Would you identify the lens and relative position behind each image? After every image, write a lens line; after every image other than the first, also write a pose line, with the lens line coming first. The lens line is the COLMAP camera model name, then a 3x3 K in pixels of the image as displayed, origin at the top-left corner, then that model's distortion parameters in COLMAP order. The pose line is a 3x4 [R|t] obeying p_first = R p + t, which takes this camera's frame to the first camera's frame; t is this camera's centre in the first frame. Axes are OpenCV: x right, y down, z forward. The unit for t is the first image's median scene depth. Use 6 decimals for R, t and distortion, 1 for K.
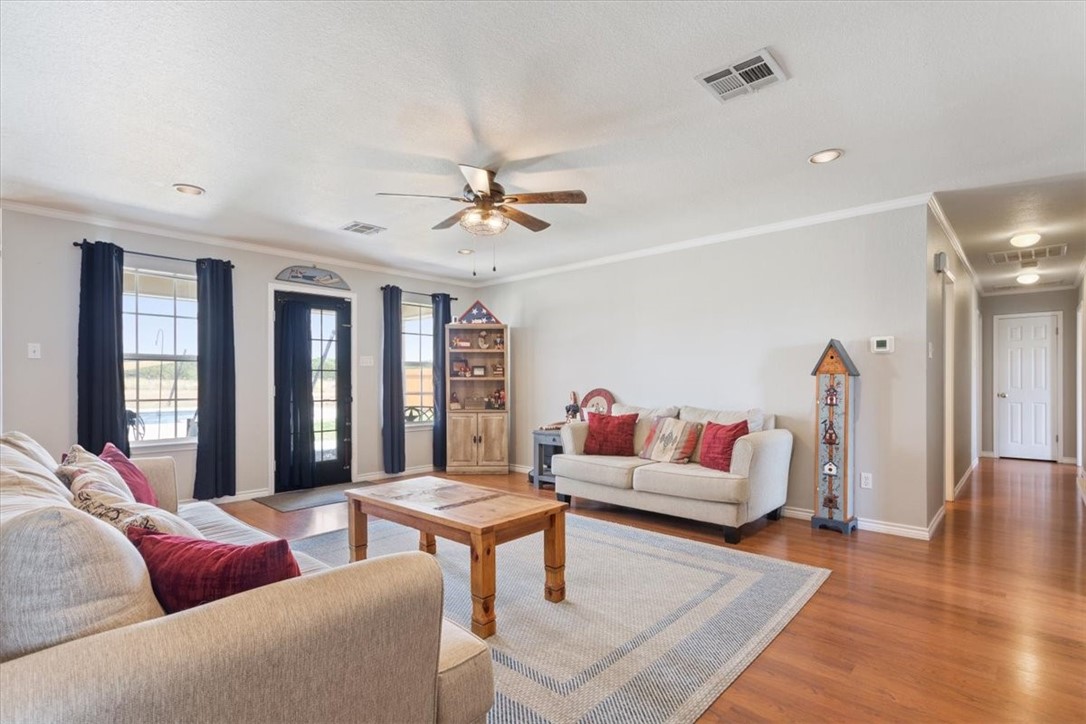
lens RADIAL K [[519.0, 0, 541.6], [0, 519.0, 391.5], [0, 0, 1]] dist [0.020829, 0.000163]
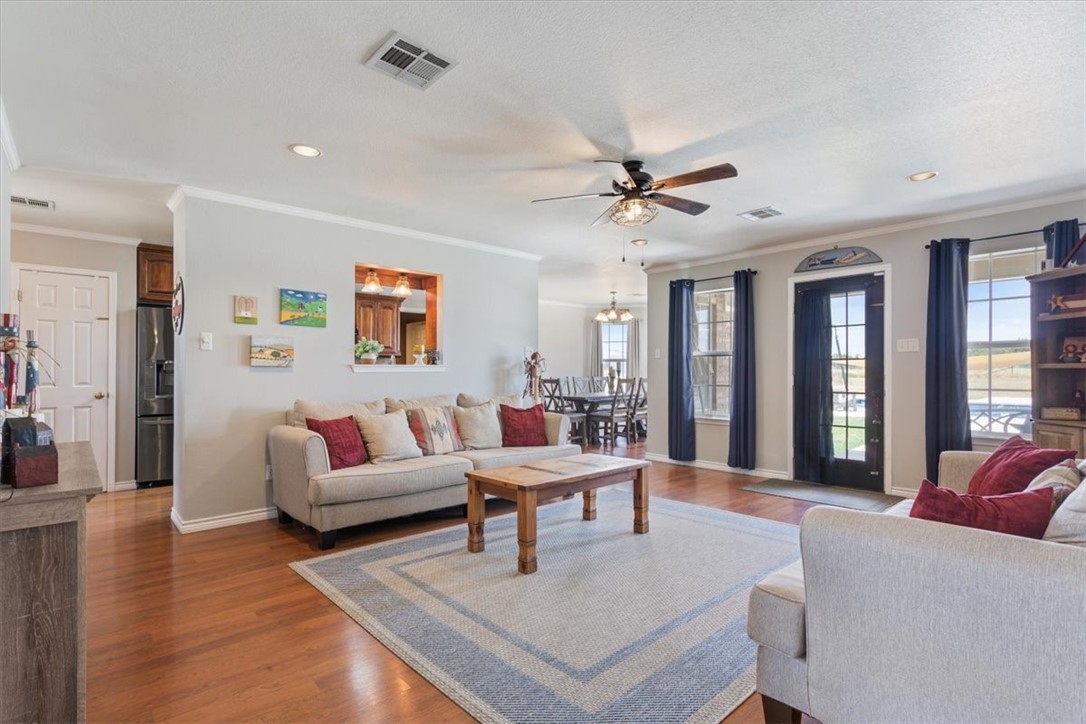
lens RADIAL K [[523.9, 0, 523.6], [0, 523.9, 373.1], [0, 0, 1]] dist [-0.000837, -0.000050]
pose [[-0.104515, 0.002023, -0.994521, 0.582857], [-0.019356, 0.999804, 0.004068, -0.009305], [0.994335, 0.019675, -0.104455, 0.576219]]
